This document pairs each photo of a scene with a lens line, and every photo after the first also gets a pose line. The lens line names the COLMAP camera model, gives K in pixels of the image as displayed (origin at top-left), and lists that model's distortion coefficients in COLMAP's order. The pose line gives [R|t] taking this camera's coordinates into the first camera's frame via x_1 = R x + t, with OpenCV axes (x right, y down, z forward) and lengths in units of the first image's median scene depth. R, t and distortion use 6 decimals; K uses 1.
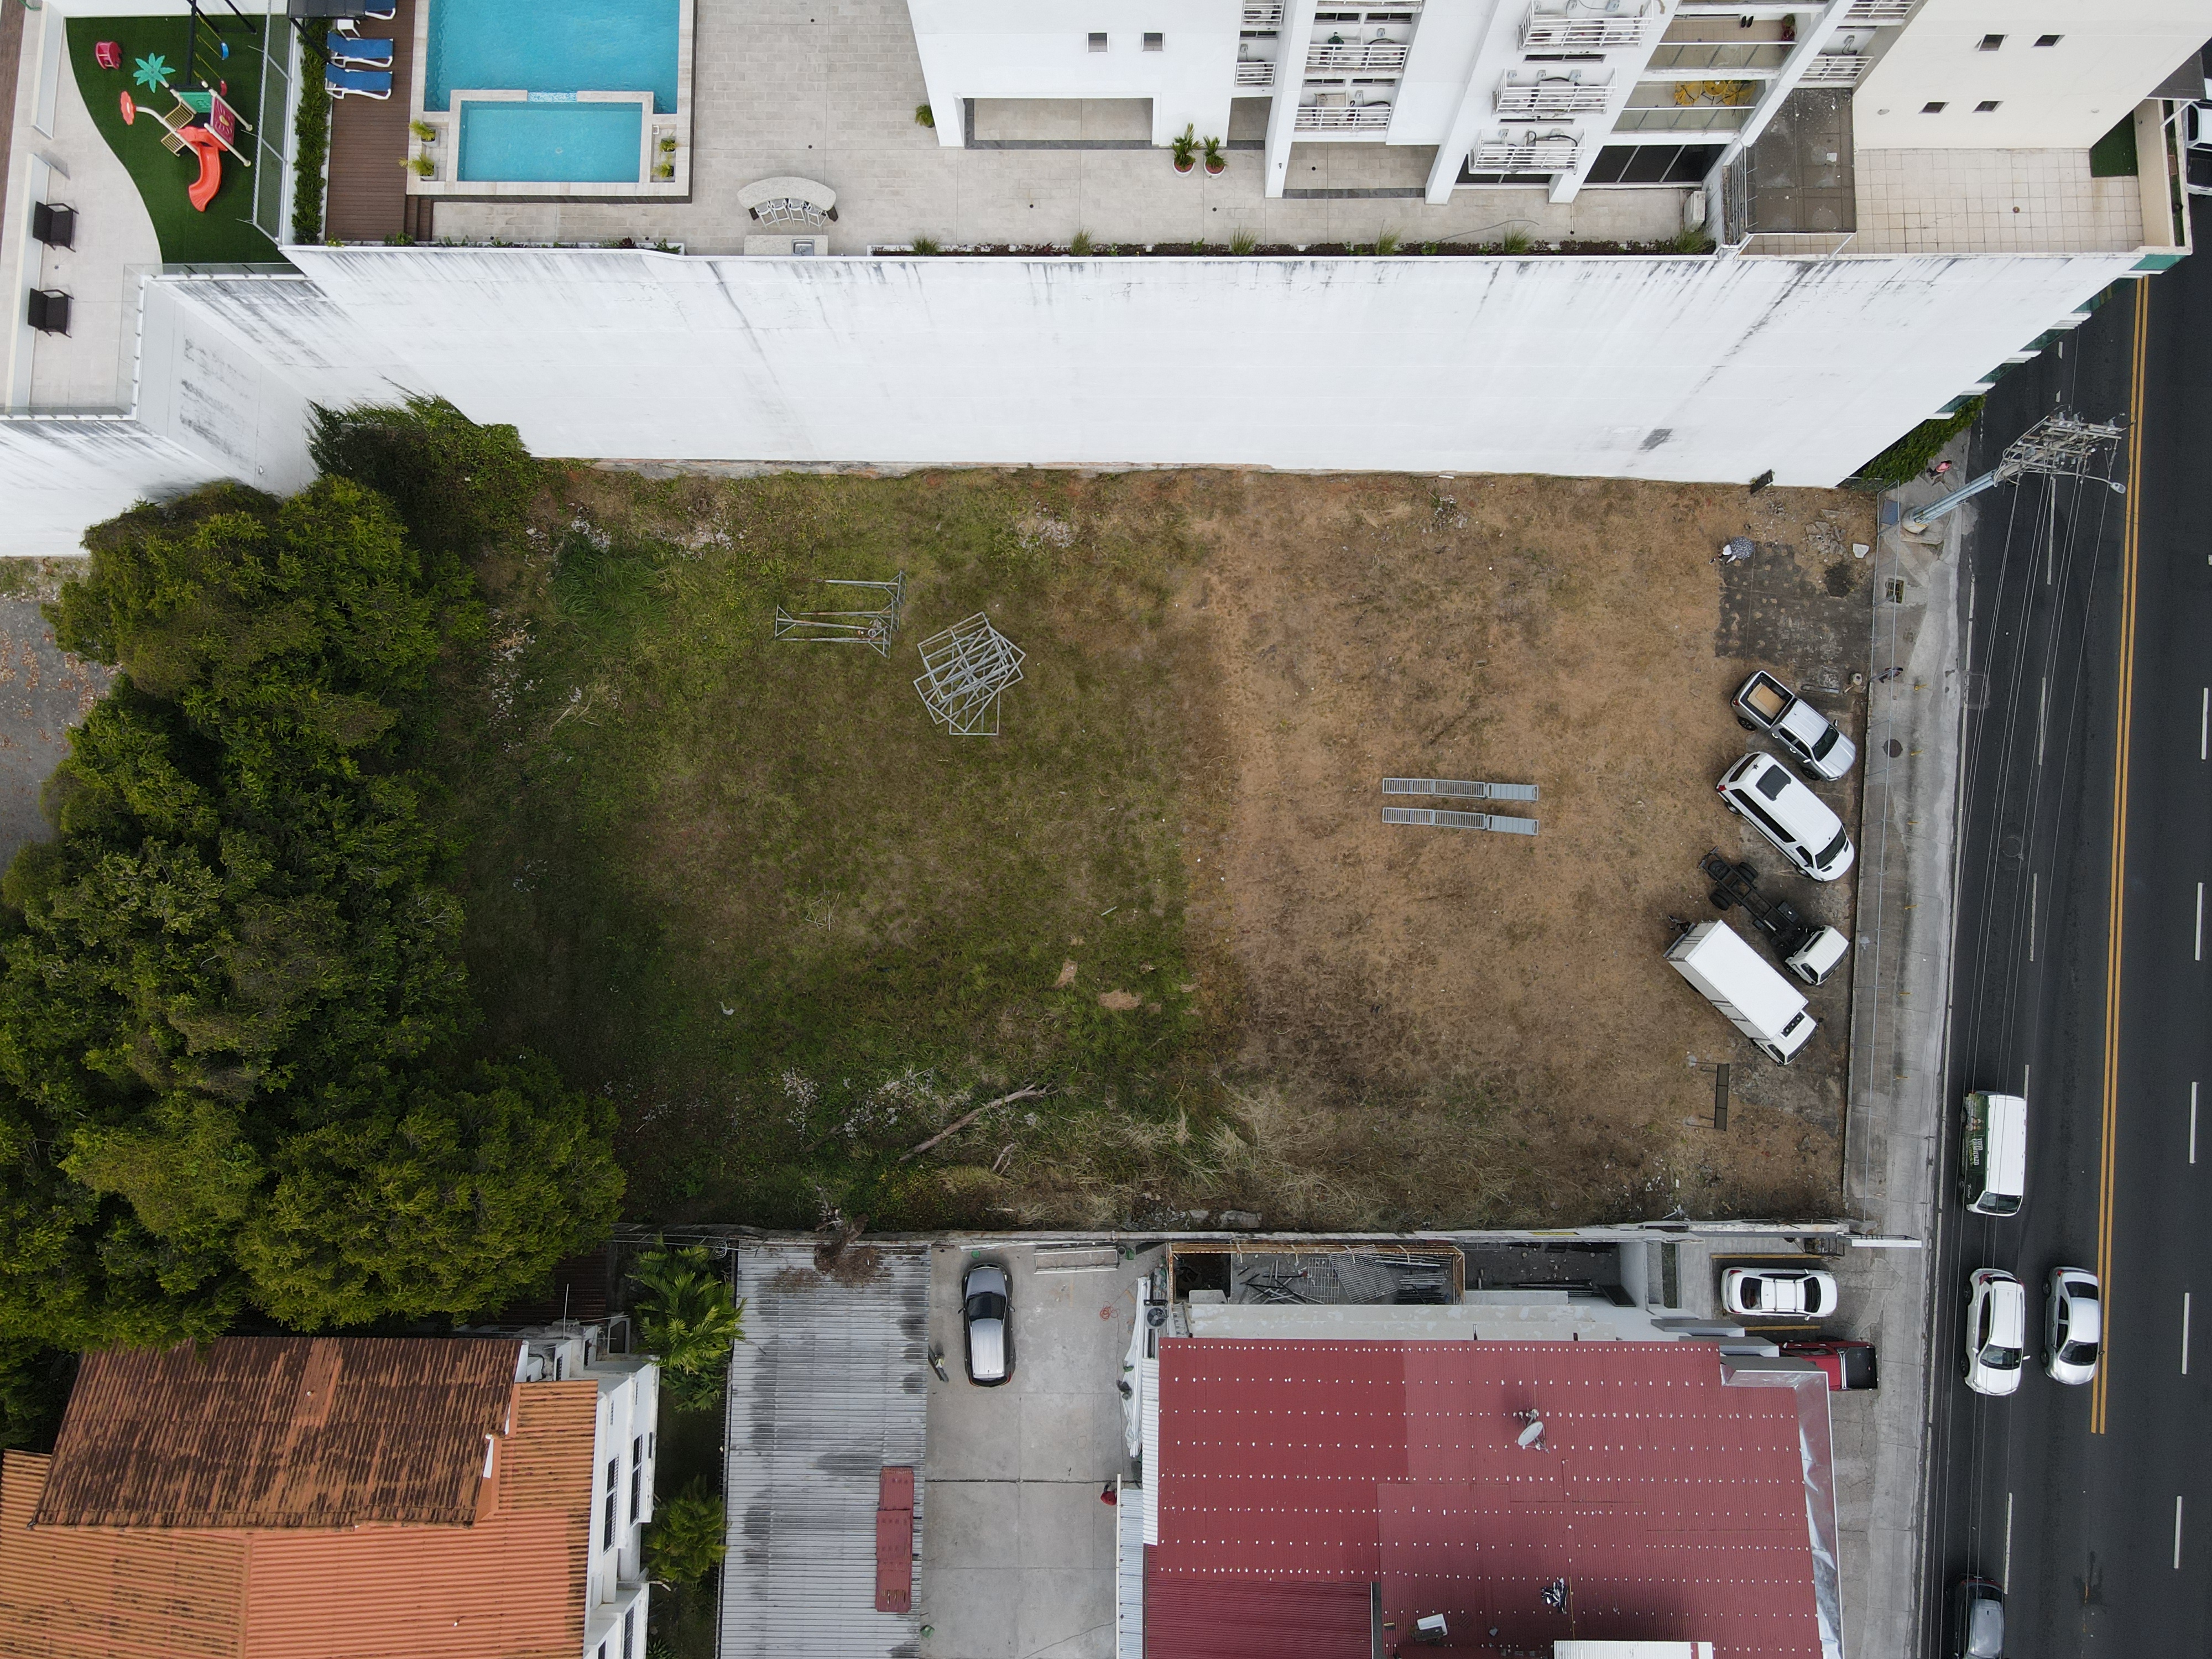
lens RADIAL K [[1574.0, 0, 1105.7], [0, 1574.0, 835.4], [0, 0, 1]] dist [0.023919, -0.002292]
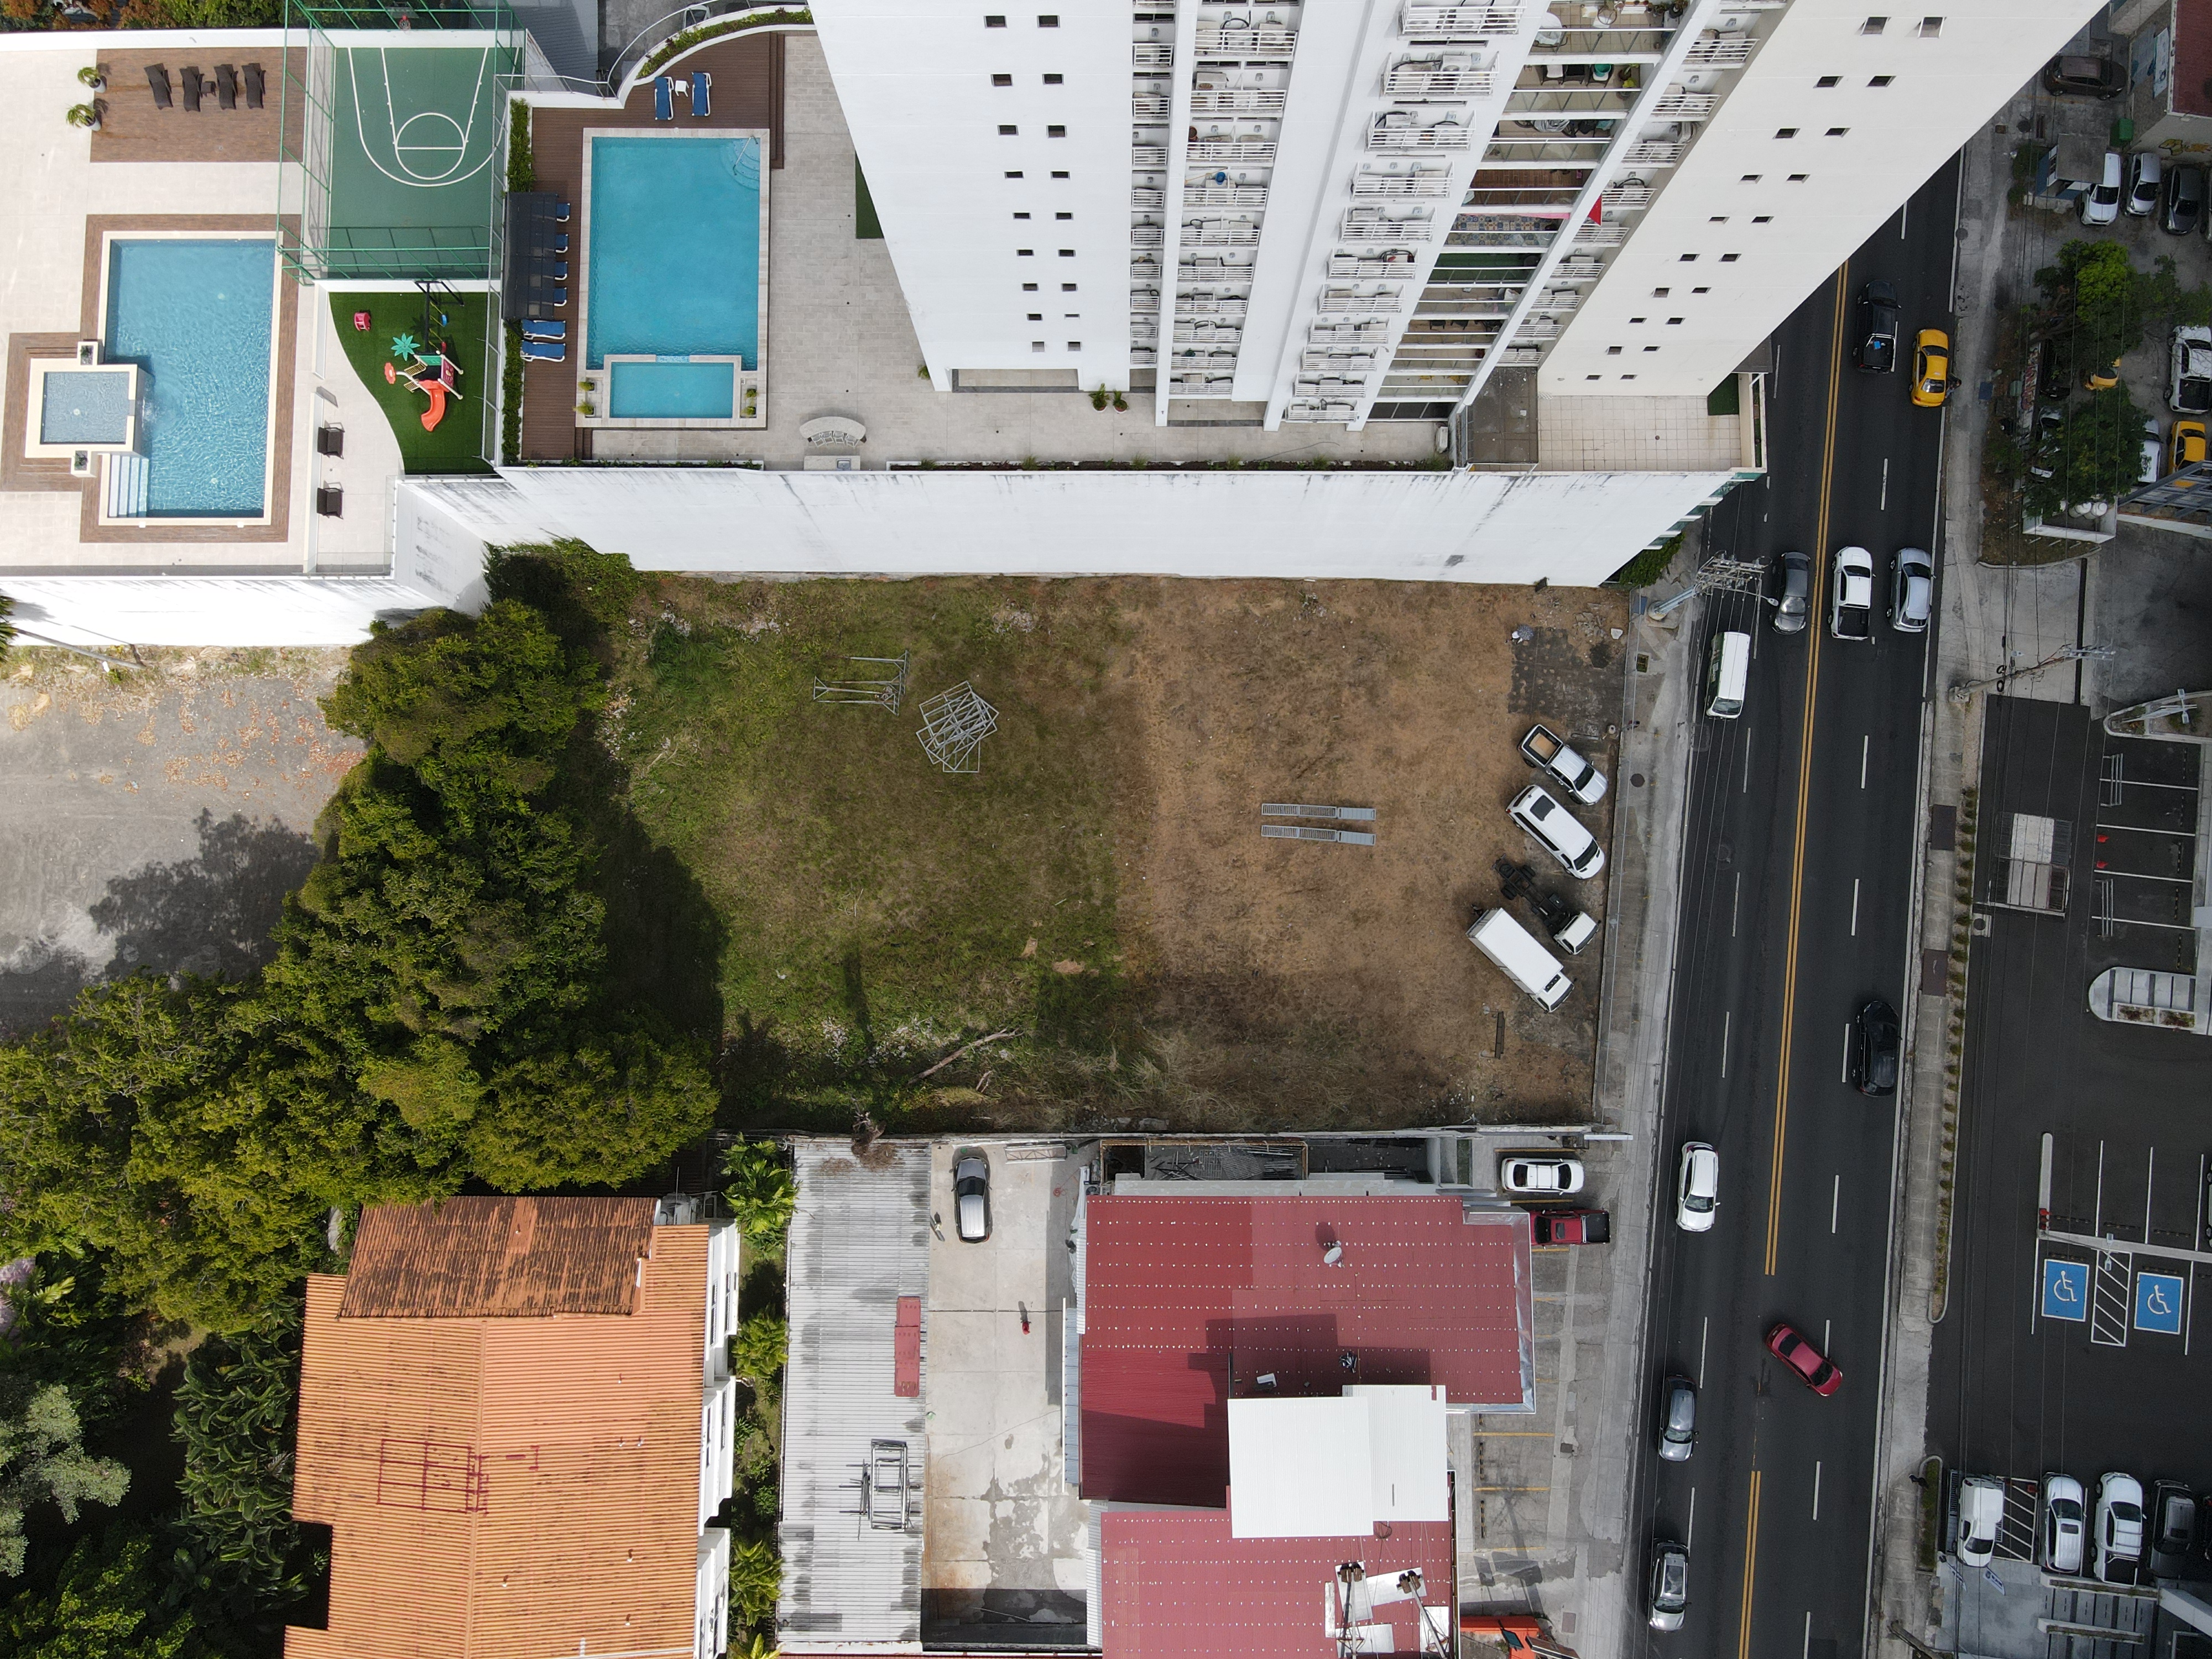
lens RADIAL K [[1574.0, 0, 1109.0], [0, 1574.0, 825.1], [0, 0, 1]] dist [0.023919, -0.002292]
pose [[0.999974, -0.002898, 0.006627, 0.039823], [0.002782, 0.999842, 0.017568, -0.048433], [-0.006677, -0.017549, 0.999824, -0.412355]]
